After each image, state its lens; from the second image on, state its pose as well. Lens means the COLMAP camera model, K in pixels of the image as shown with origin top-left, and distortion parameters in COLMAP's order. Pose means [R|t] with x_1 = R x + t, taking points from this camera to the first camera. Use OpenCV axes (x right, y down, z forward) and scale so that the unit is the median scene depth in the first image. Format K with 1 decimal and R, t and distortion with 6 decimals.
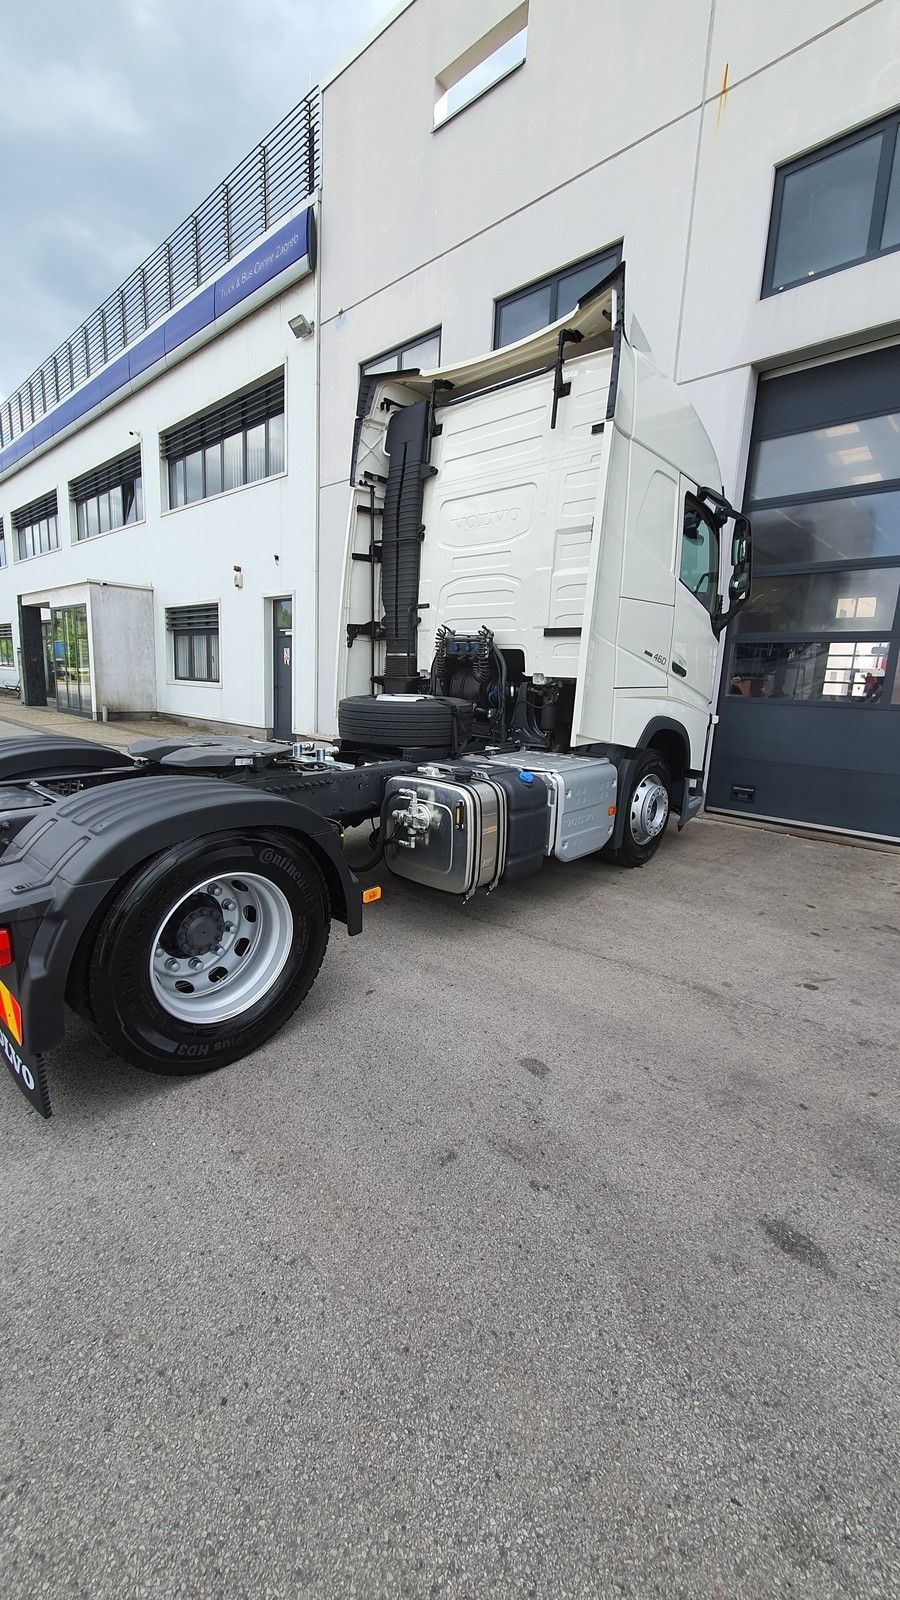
lens RADIAL K [[640.4, 0, 443.9], [0, 640.4, 792.1], [0, 0, 1]] dist [0.001011, -0.000038]
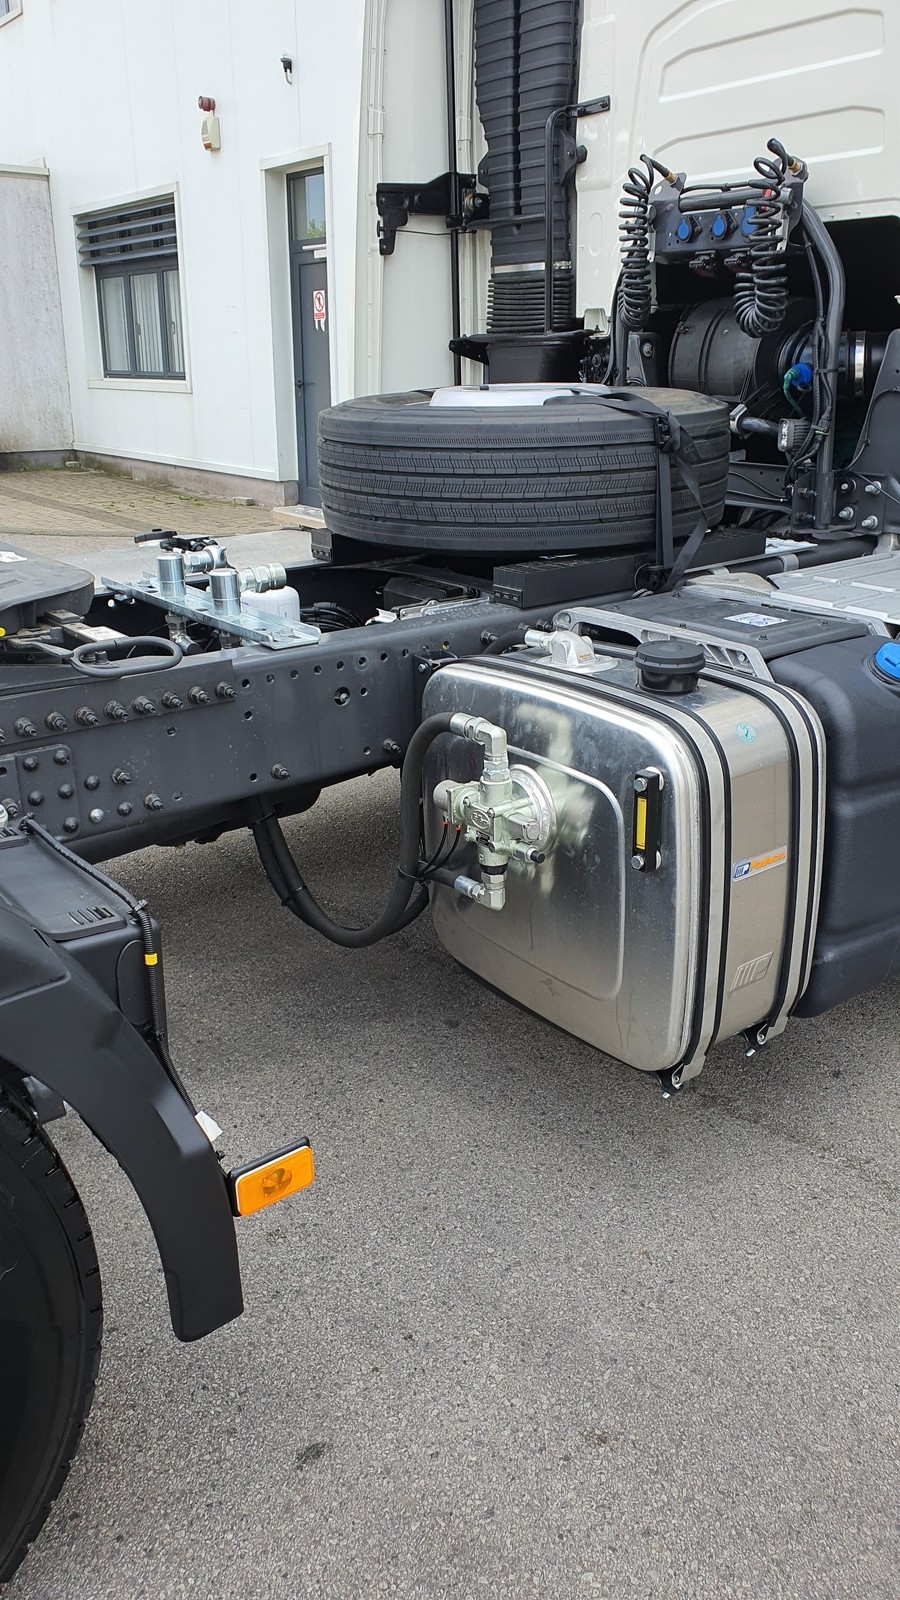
lens RADIAL K [[1256.2, 0, 454.3], [0, 1256.2, 790.7], [0, 0, 1]] dist [0.036757, -0.015261]
pose [[0.981832, 0.018544, -0.188844, 0.030355], [0.010386, 0.988469, 0.151066, -0.041137], [0.189468, -0.150283, 0.970318, 0.307845]]
